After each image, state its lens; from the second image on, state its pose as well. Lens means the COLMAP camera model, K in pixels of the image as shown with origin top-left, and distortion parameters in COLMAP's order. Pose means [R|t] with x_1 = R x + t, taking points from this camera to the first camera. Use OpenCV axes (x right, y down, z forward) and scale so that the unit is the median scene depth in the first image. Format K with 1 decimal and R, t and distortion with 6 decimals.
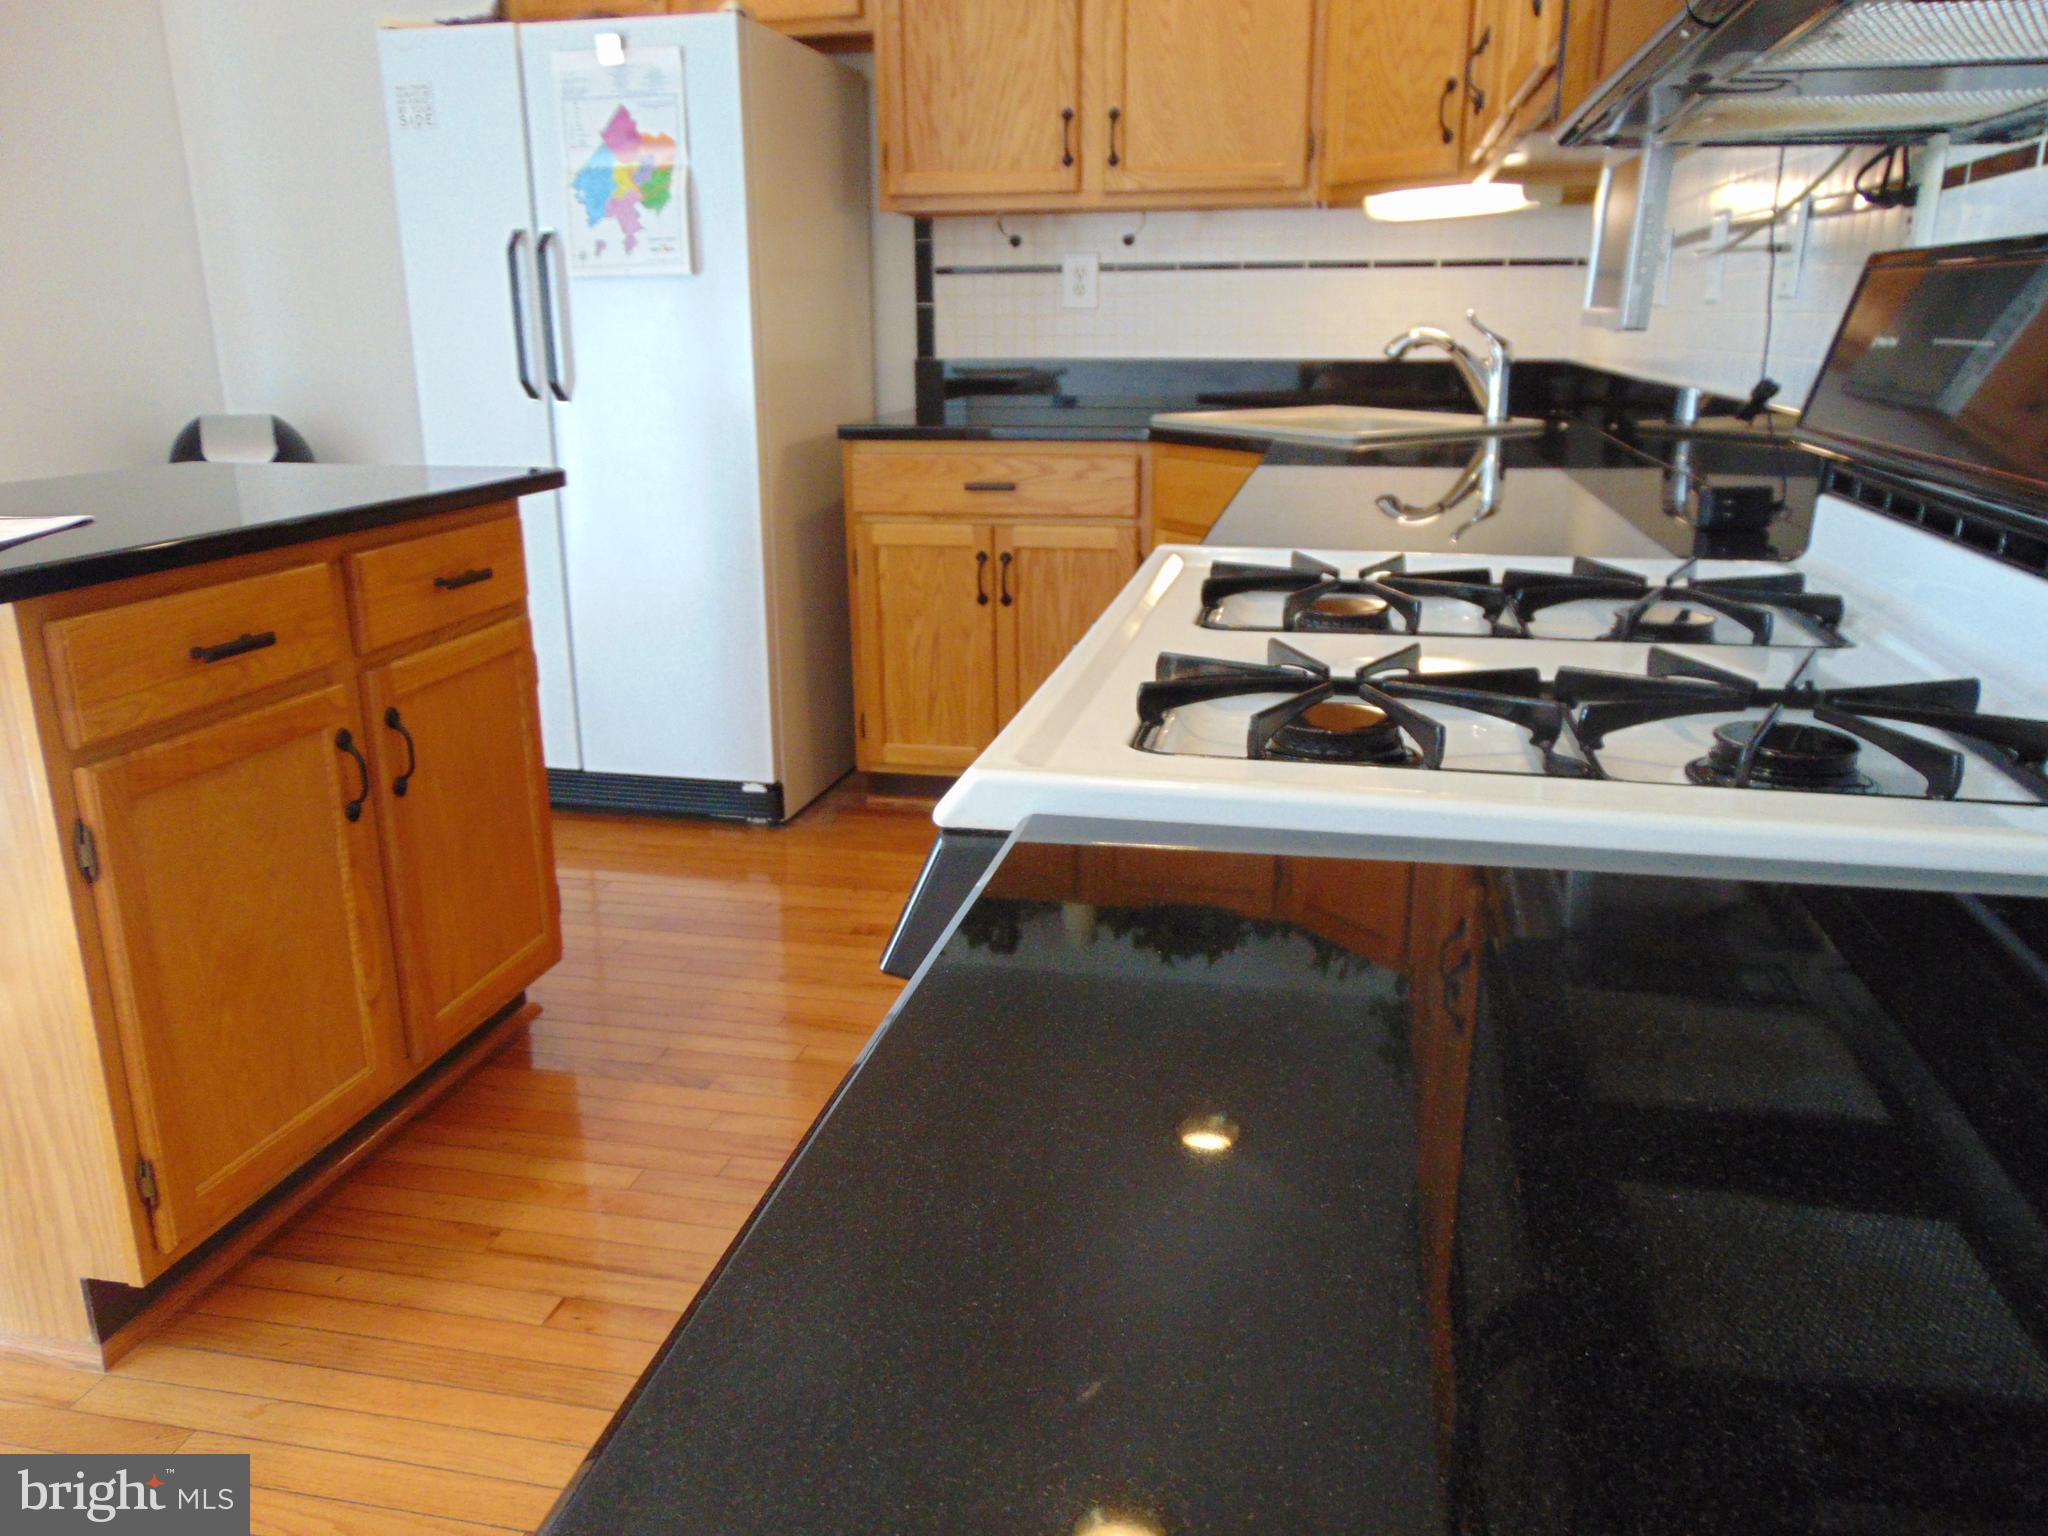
lens RADIAL K [[1520.6, 0, 1024.0], [0, 1520.6, 768.0], [0, 0, 1]] dist [-0.037601, 0.070667]
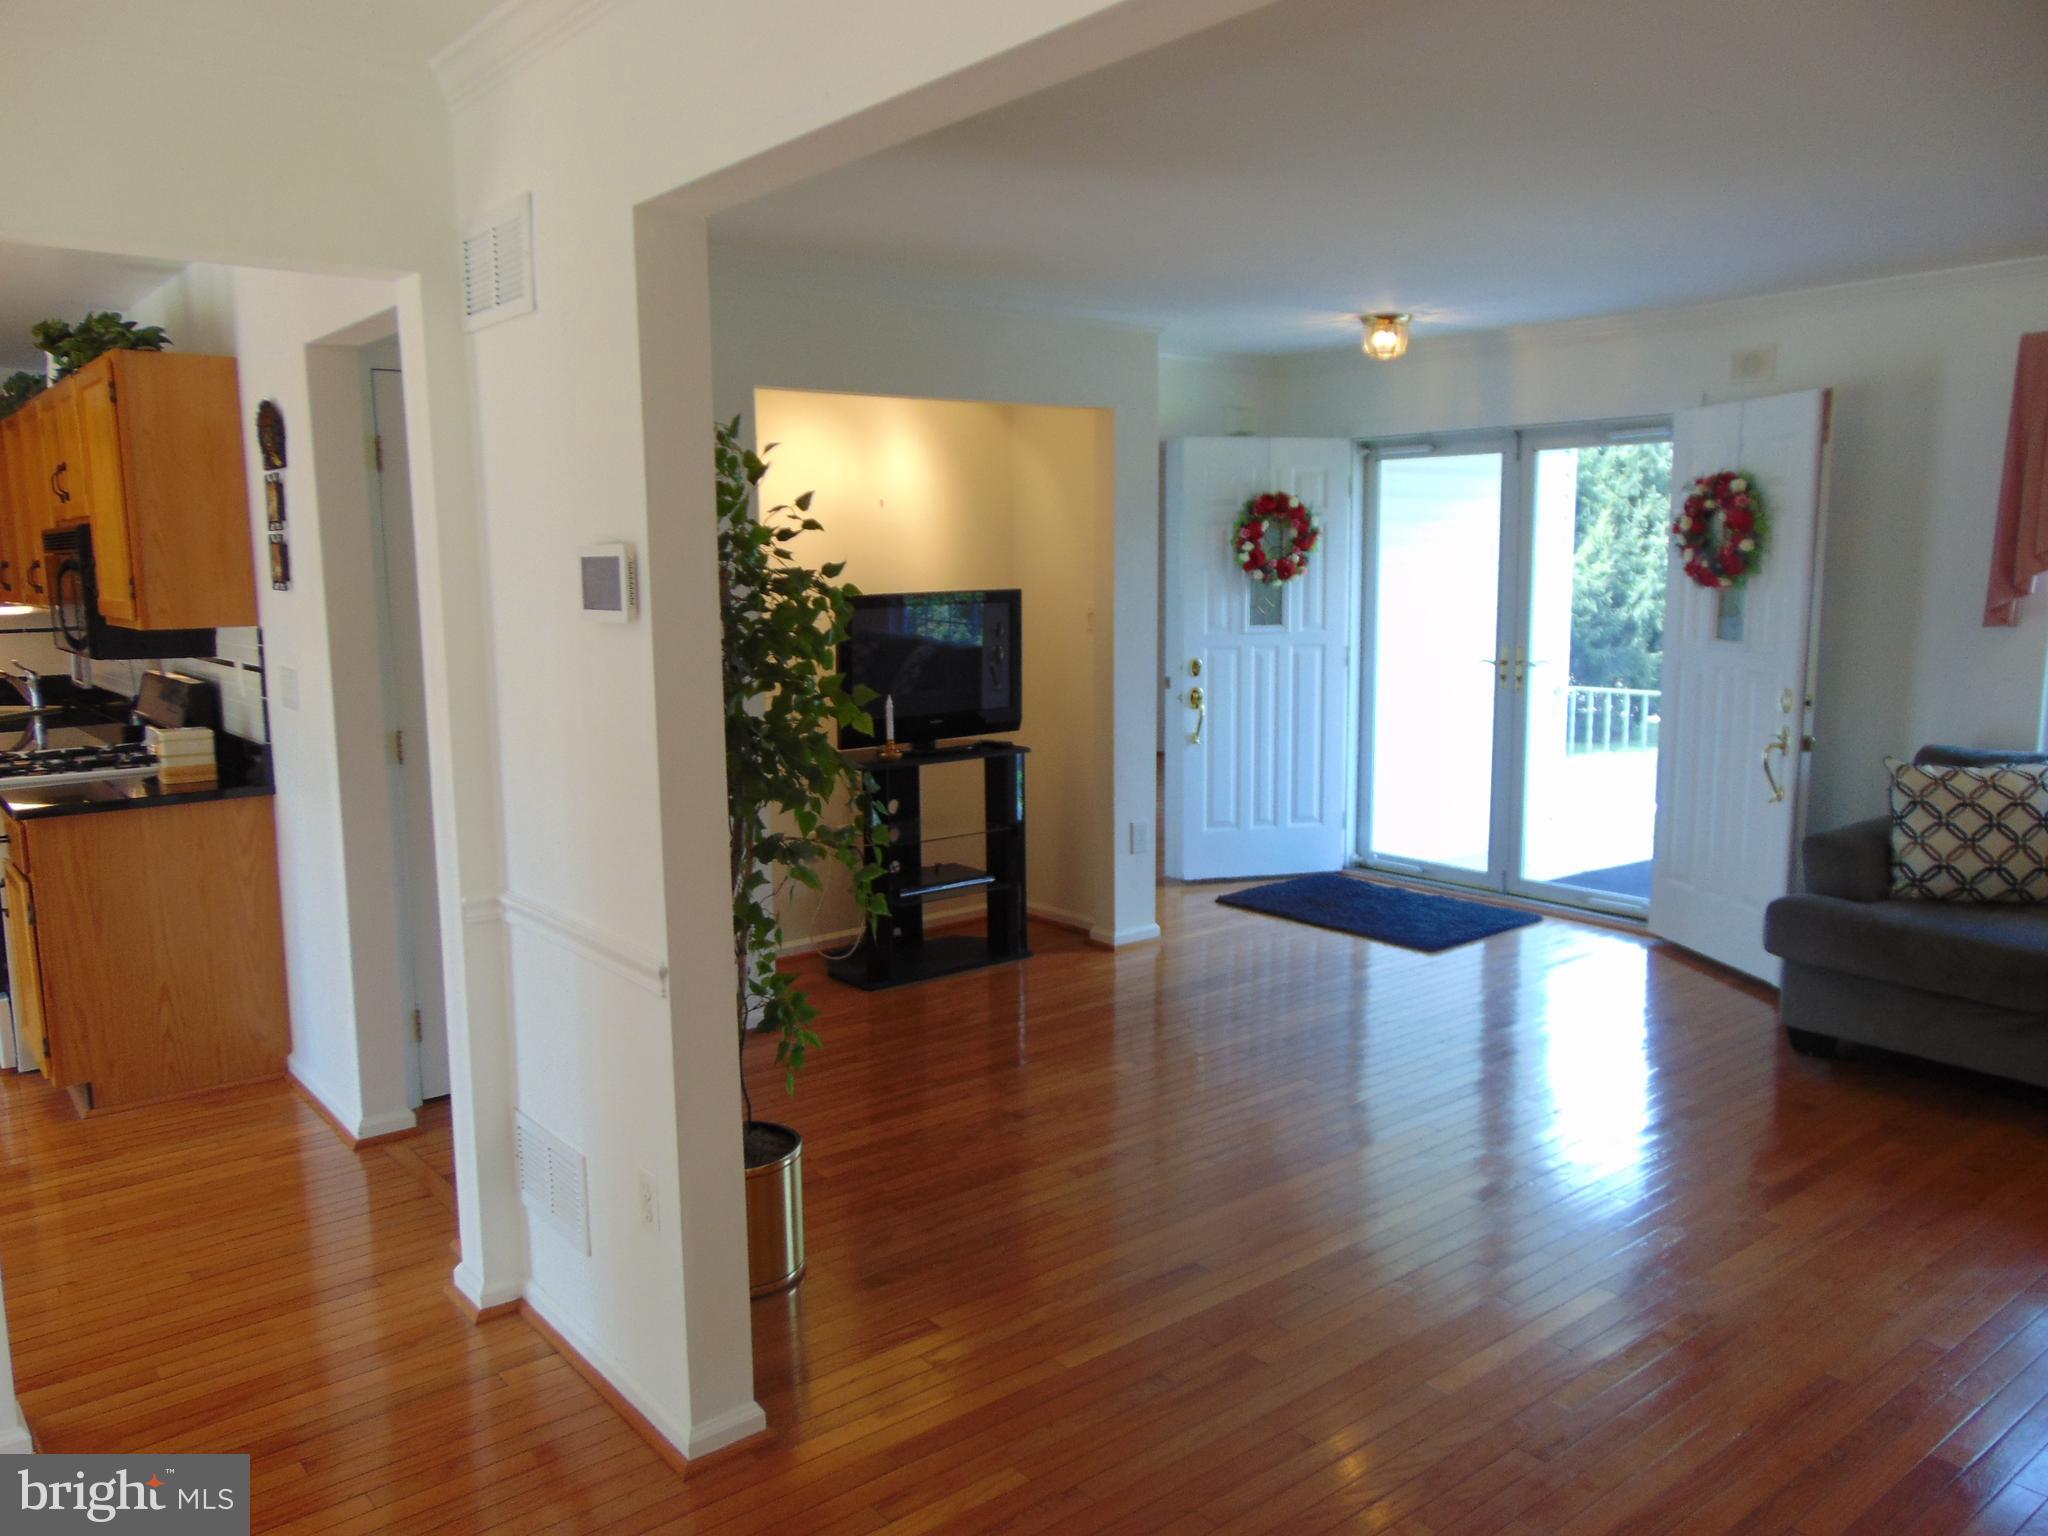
lens RADIAL K [[1520.6, 0, 1024.0], [0, 1520.6, 768.0], [0, 0, 1]] dist [-0.037601, 0.070667]
pose [[0.625968, -0.105622, 0.772663, -0.494064], [0.224776, 0.973174, -0.049070, 0.280873], [-0.746753, 0.204392, 0.632917, -1.422551]]
